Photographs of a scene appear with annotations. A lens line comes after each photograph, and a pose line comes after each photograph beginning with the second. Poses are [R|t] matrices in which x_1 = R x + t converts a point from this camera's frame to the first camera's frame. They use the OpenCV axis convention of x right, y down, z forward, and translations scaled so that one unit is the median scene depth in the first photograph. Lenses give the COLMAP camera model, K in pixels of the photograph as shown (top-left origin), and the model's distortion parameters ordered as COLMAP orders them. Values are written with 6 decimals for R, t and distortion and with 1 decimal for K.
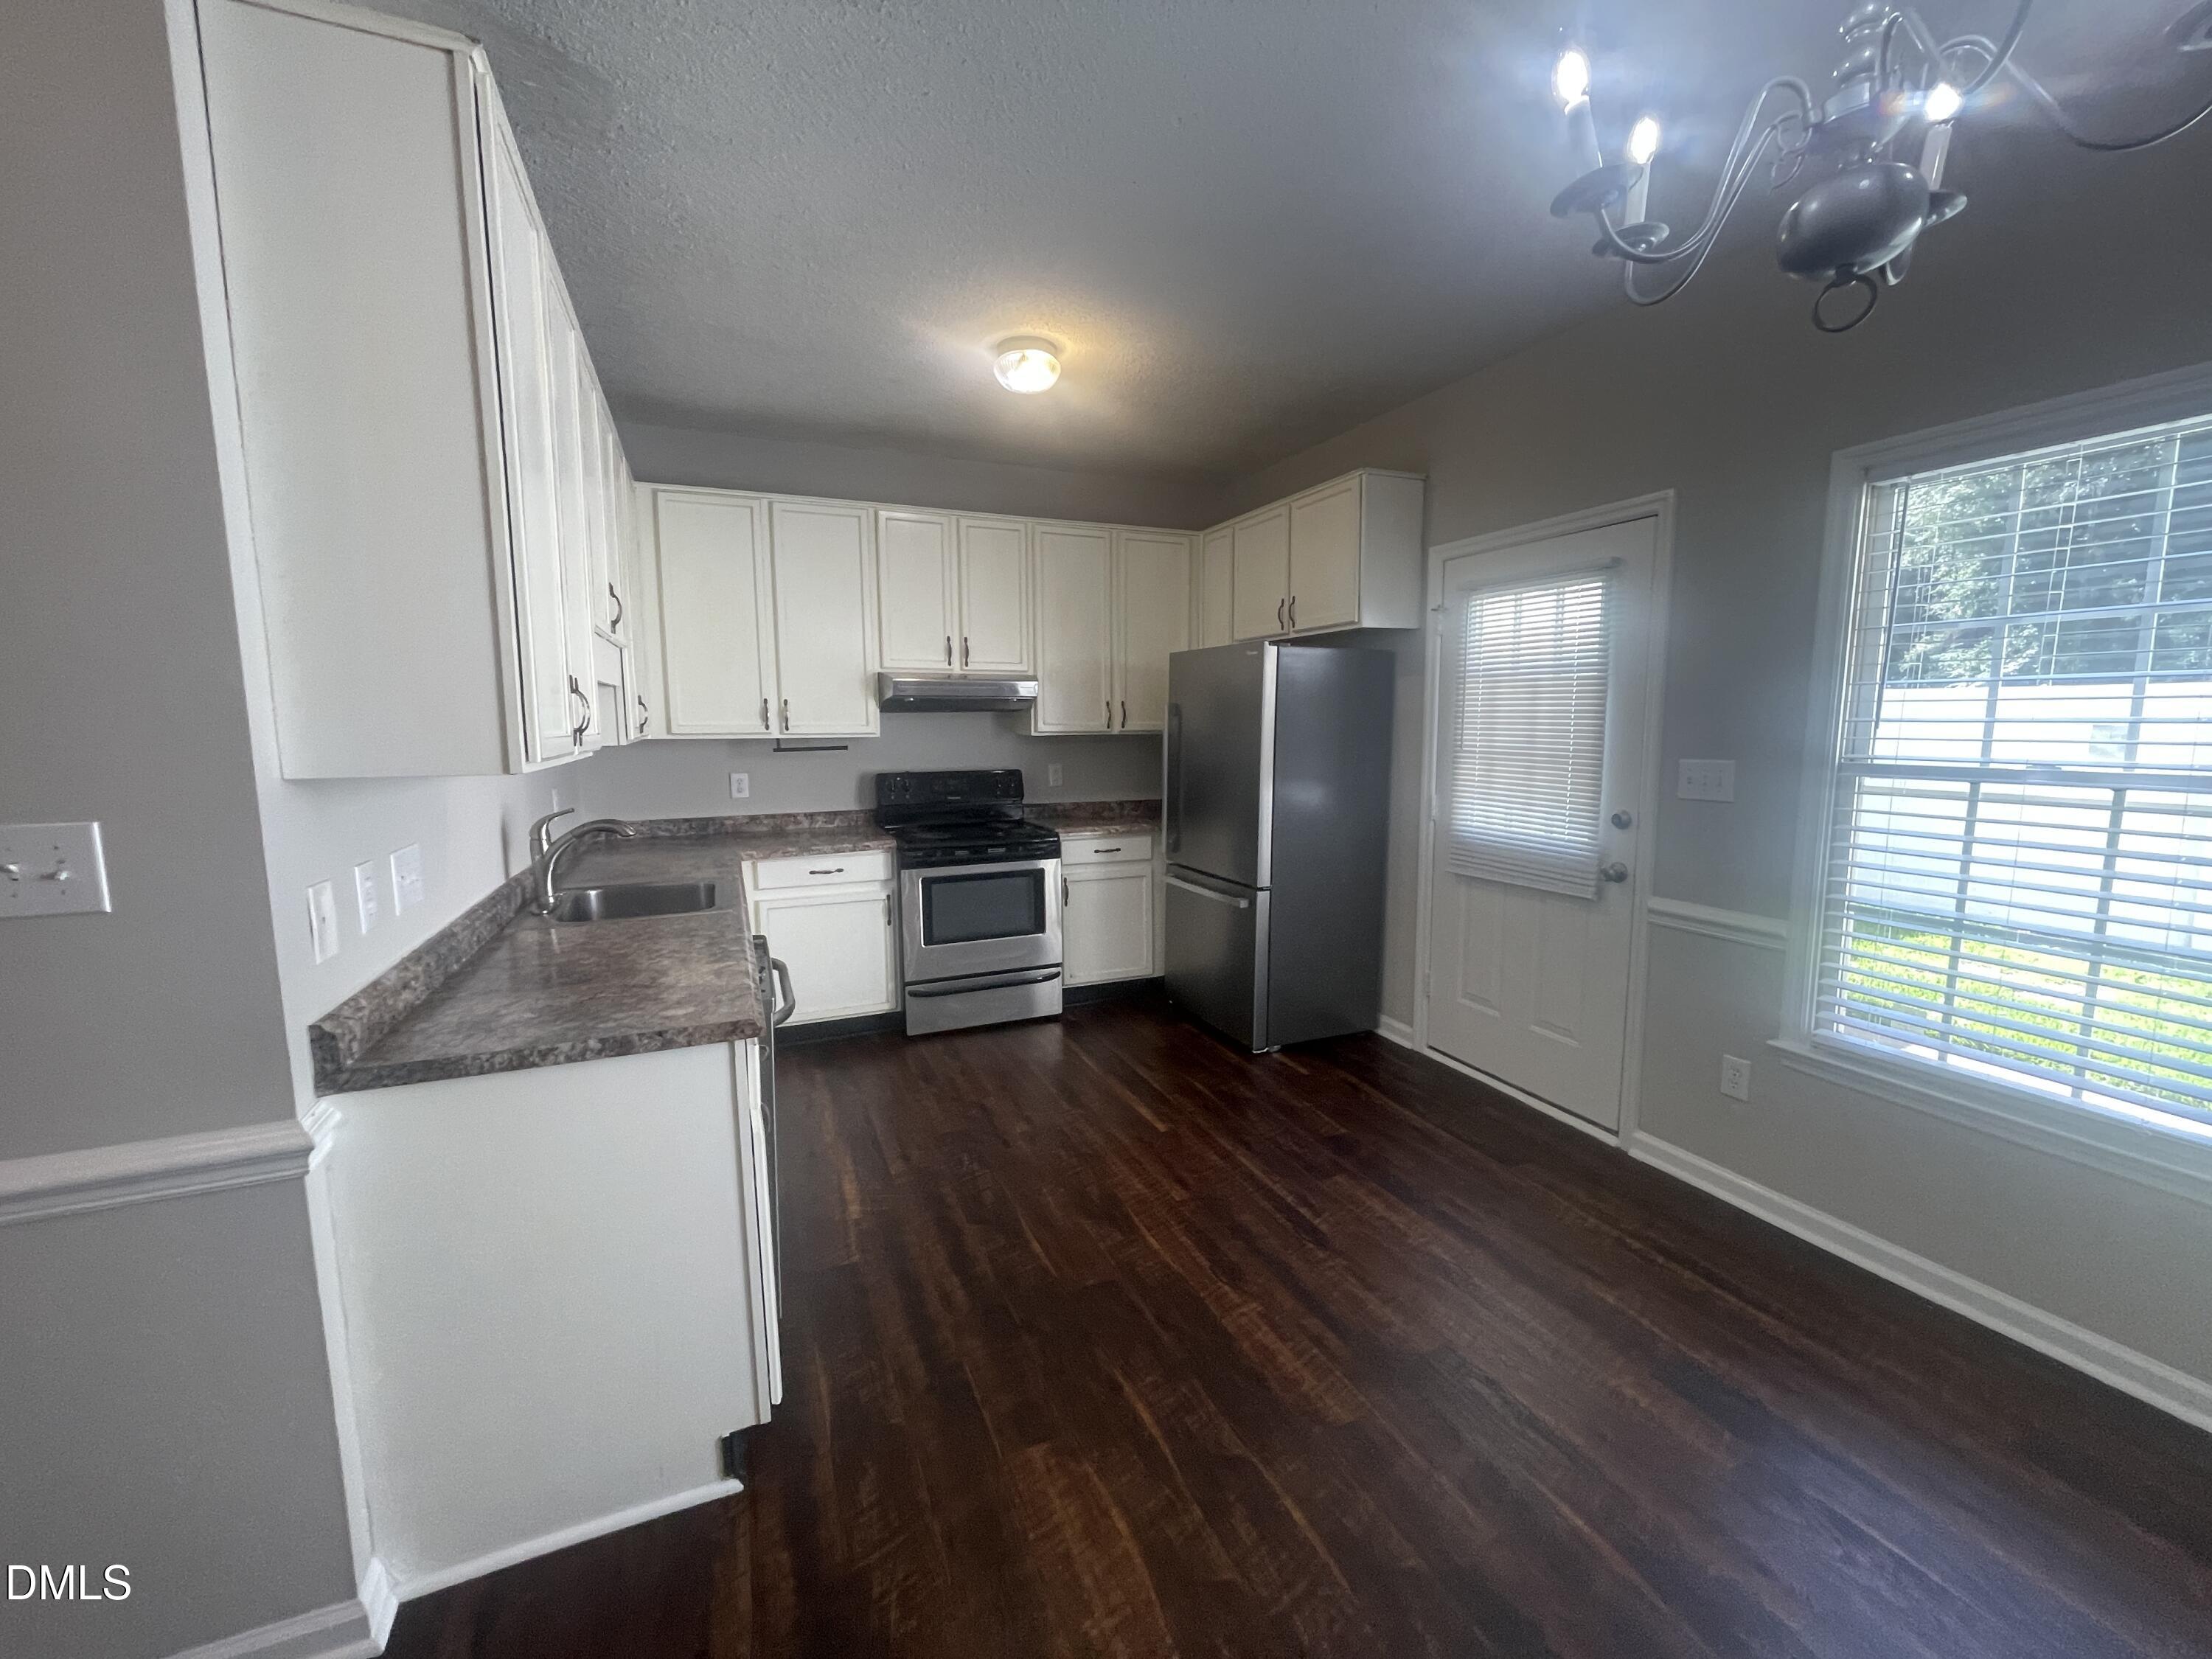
lens RADIAL K [[899.1, 0, 1106.0], [0, 899.1, 829.5], [0, 0, 1]] dist [0.014109, 0.000066]
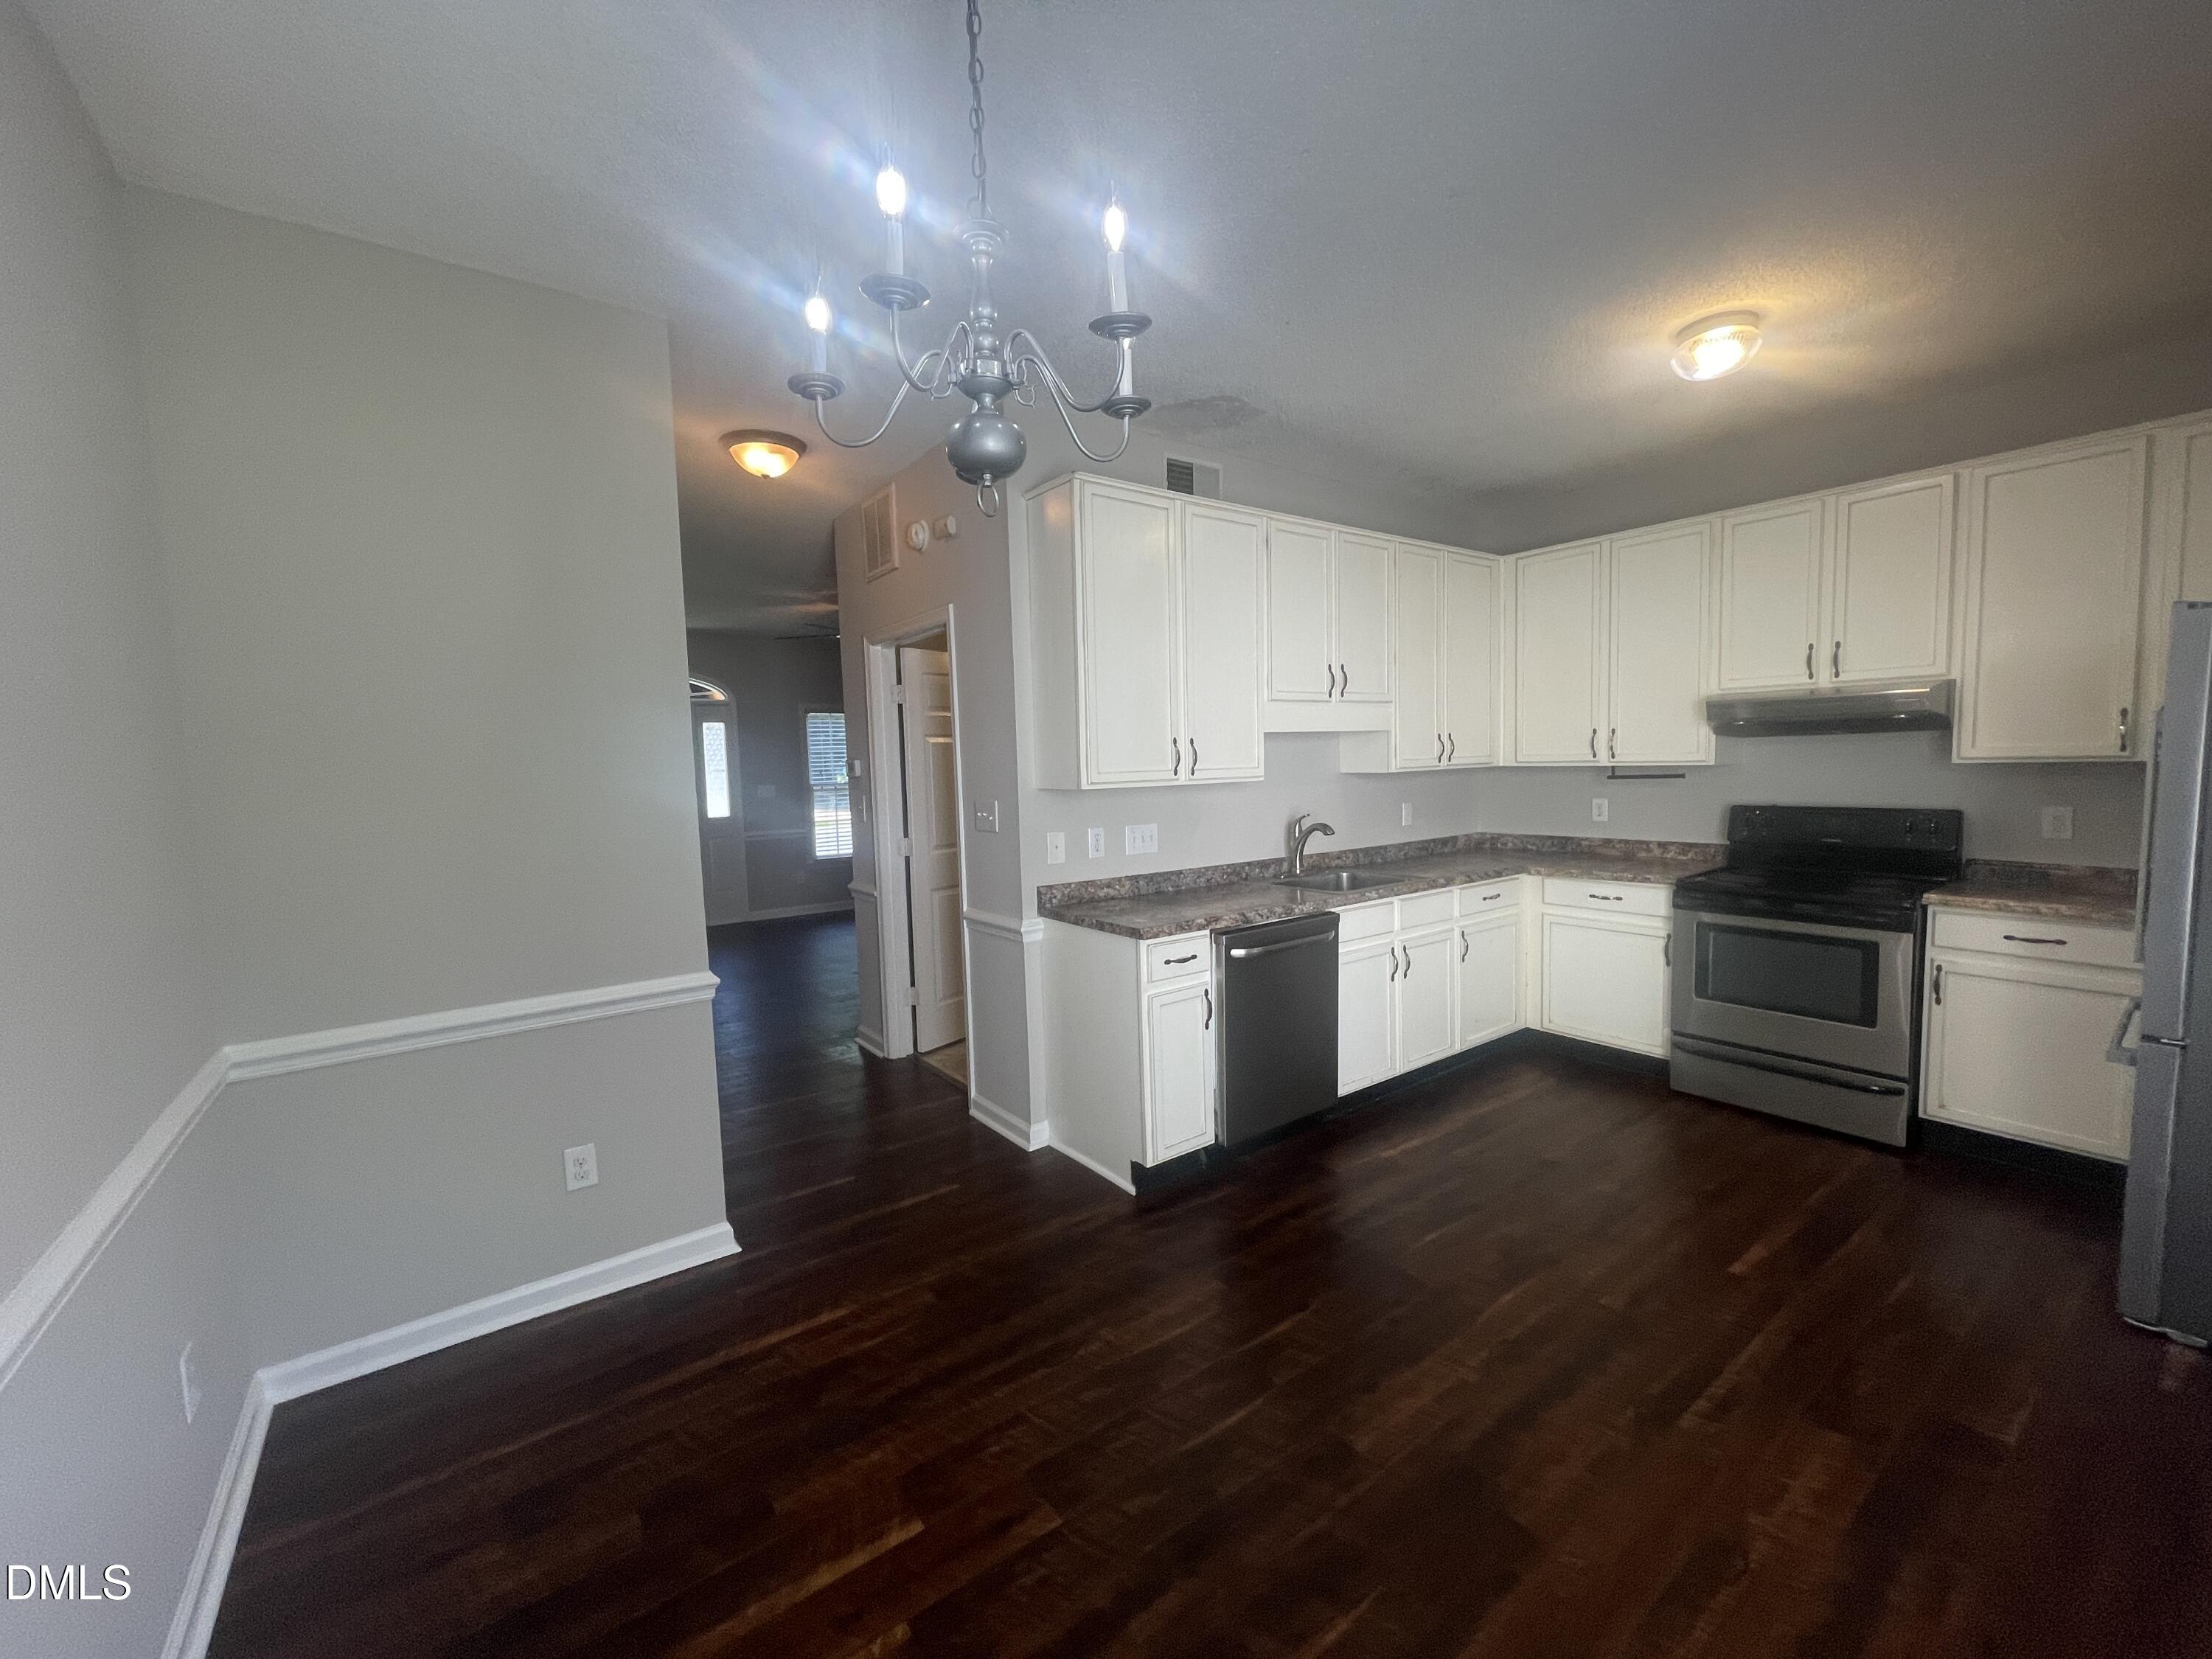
lens RADIAL K [[899.1, 0, 1106.0], [0, 899.1, 829.5], [0, 0, 1]] dist [0.014109, 0.000066]
pose [[0.229085, 0.076165, -0.970422, 0.517123], [-0.093829, 0.994020, 0.055868, -0.031834], [0.968874, 0.078256, 0.234862, 0.198430]]
